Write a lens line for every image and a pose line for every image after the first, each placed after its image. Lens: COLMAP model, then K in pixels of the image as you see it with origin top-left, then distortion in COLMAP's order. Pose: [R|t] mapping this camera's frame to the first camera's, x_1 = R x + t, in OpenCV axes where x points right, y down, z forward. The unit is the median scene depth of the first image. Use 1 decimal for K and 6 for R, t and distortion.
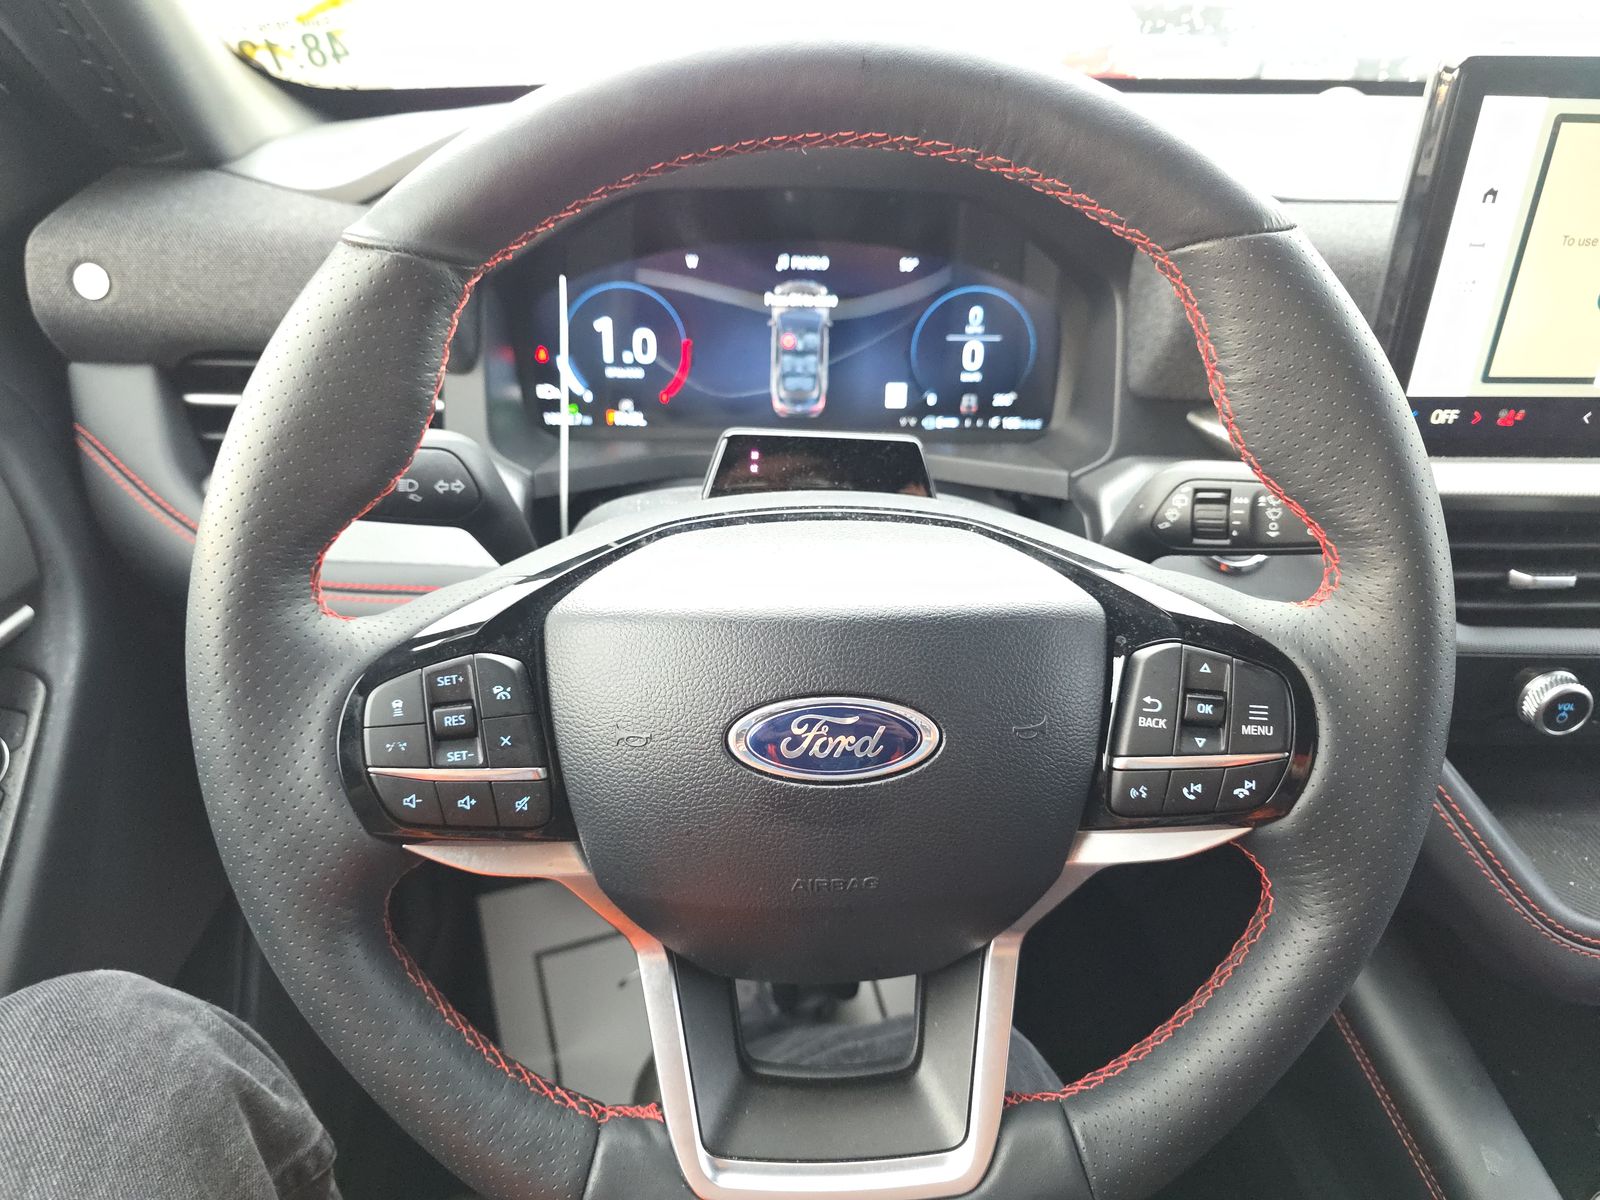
lens RADIAL K [[1053.9, 0, 781.8], [0, 1053.9, 605.3], [0, 0, 1]] dist [0.000086, 0.001659]
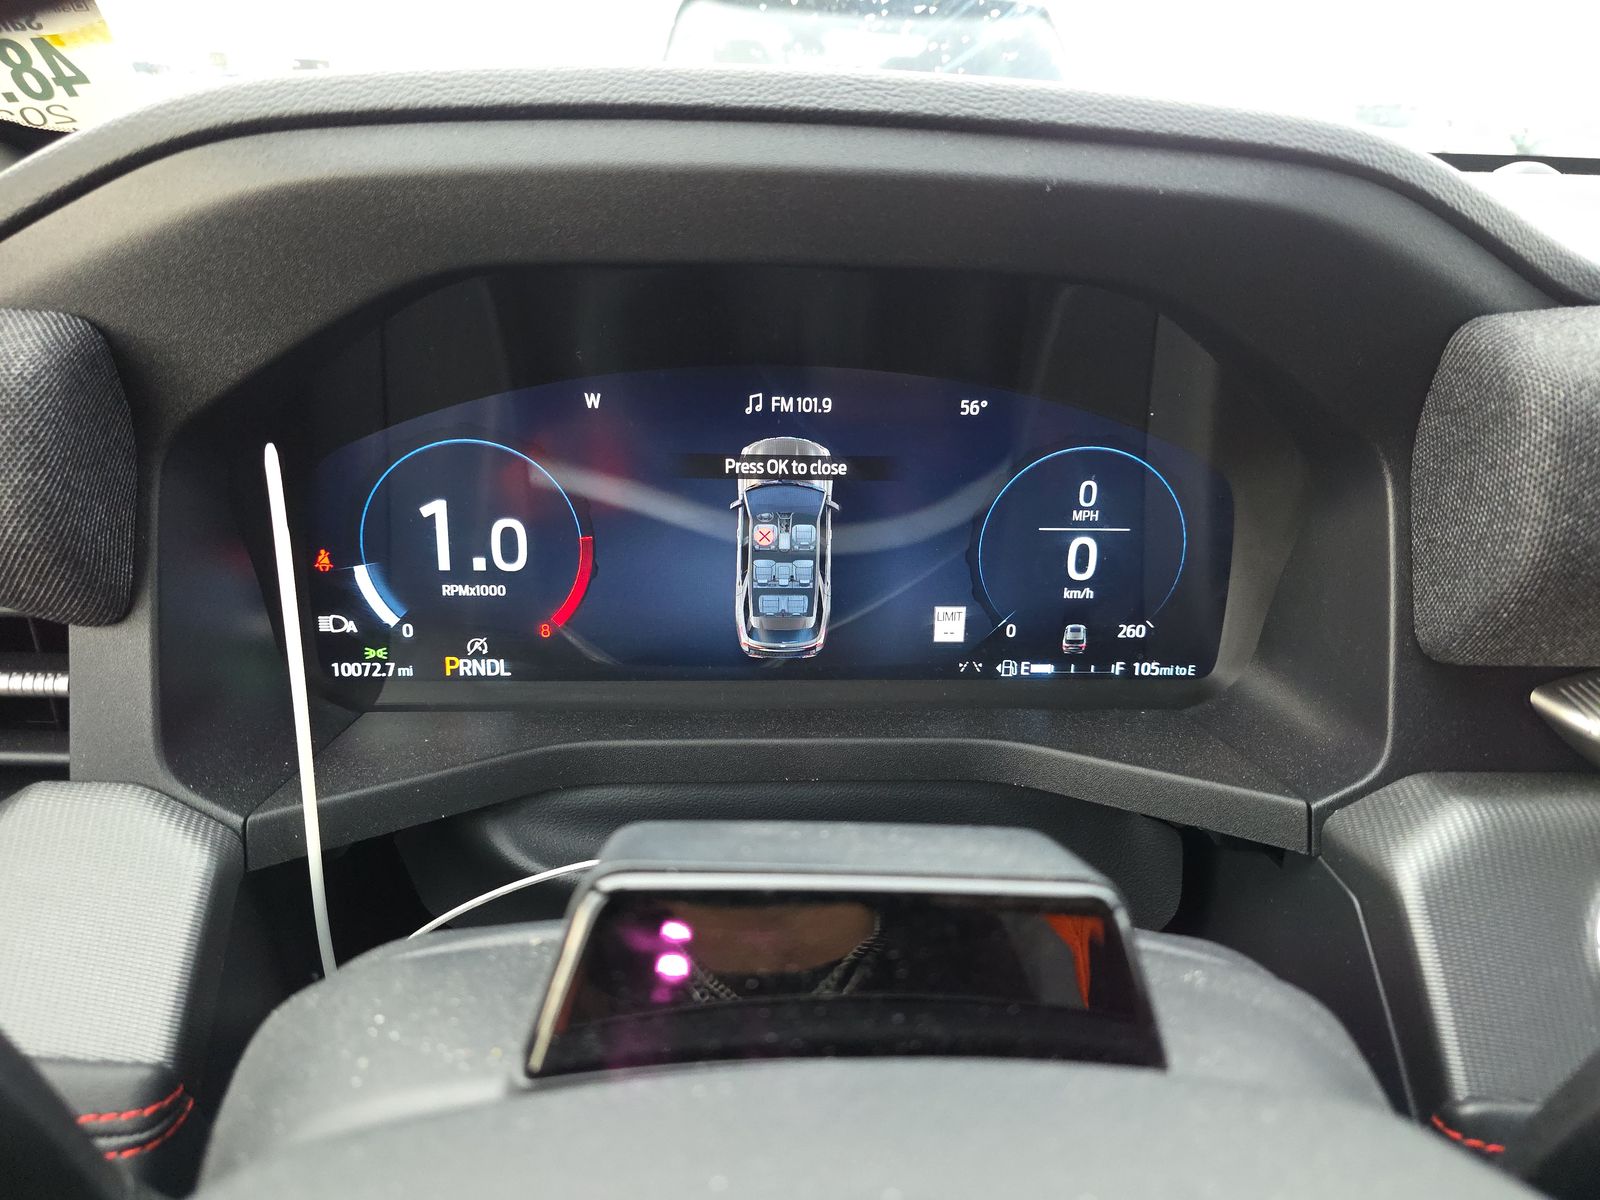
lens RADIAL K [[1107.1, 0, 800.0], [0, 1107.1, 600.0], [0, 0, 1]] dist [0.002853, 0.002047]
pose [[0.999092, -0.001774, 0.042568, -0.000037], [0.006787, 0.993002, -0.117906, -0.143752], [-0.042061, 0.118088, 0.992112, 0.404937]]
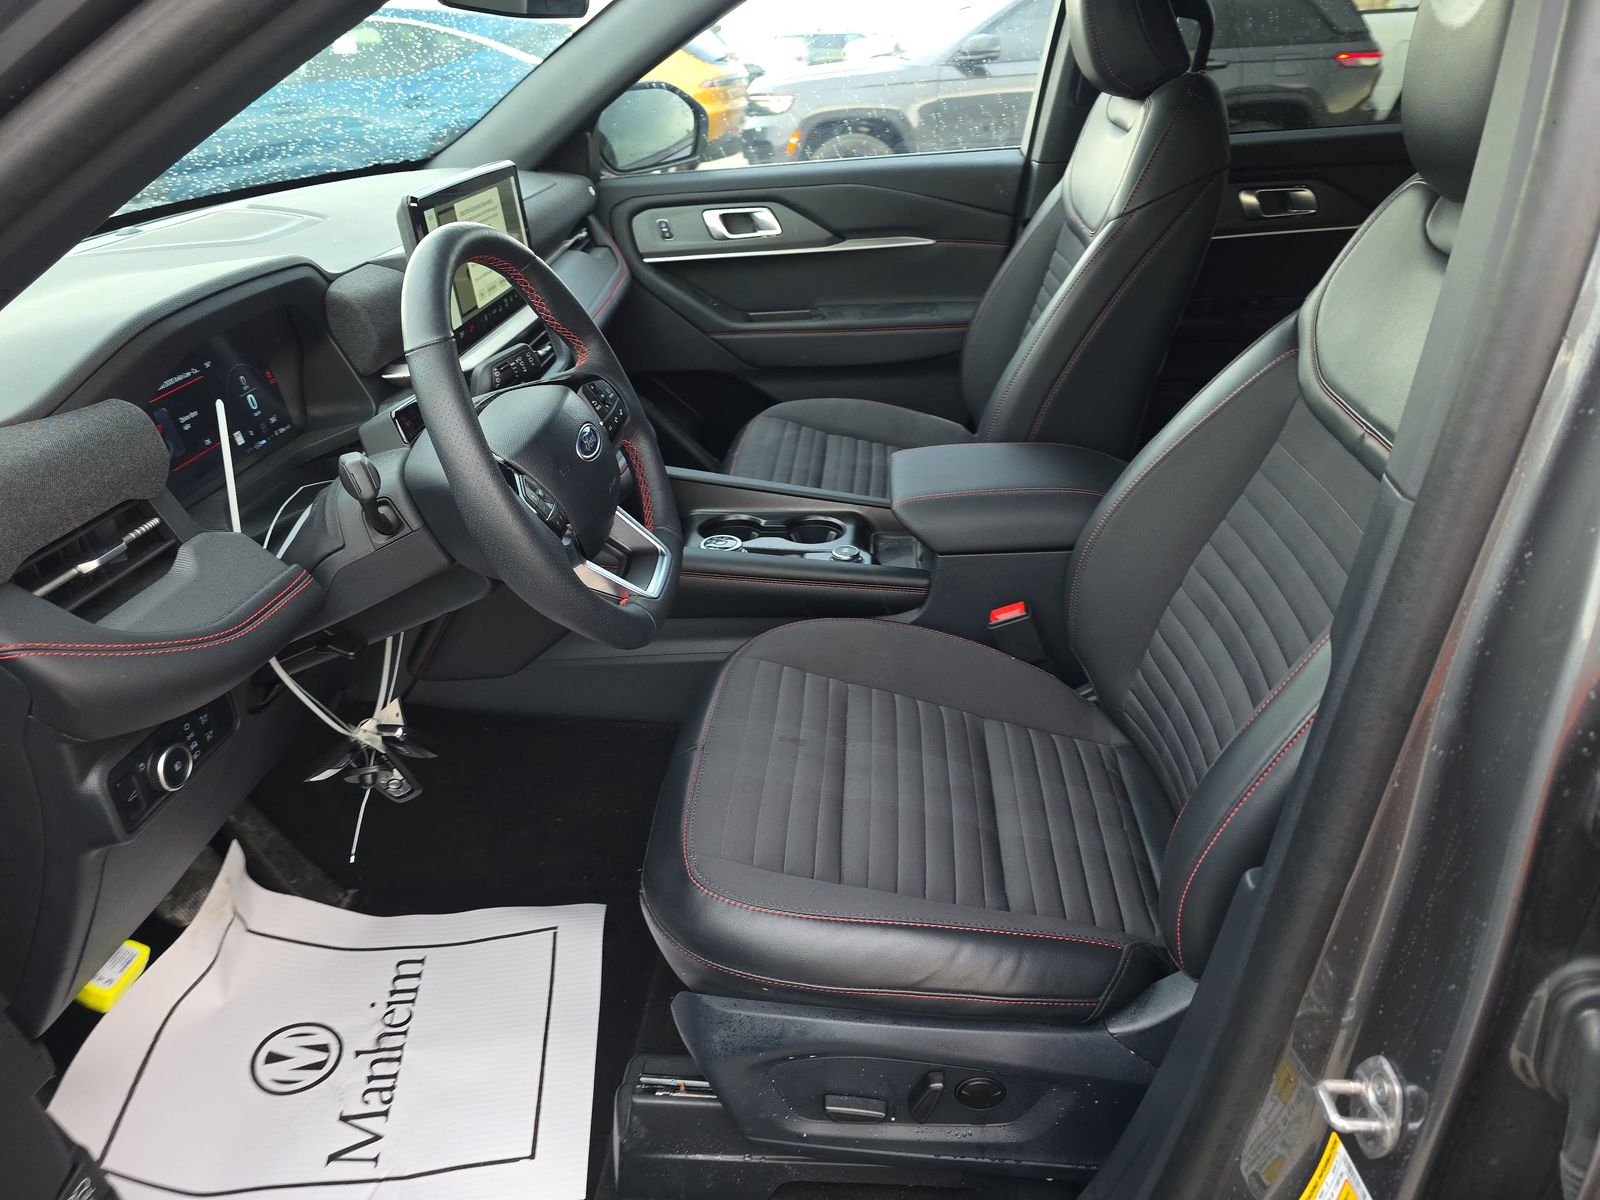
lens RADIAL K [[1107.1, 0, 800.0], [0, 1107.1, 600.0], [0, 0, 1]] dist [0.002853, 0.002047]
pose [[0.088969, -0.463583, 0.881575, -1.488006], [0.532064, 0.770344, 0.351395, -0.148530], [-0.842017, 0.437791, 0.315193, -0.179402]]
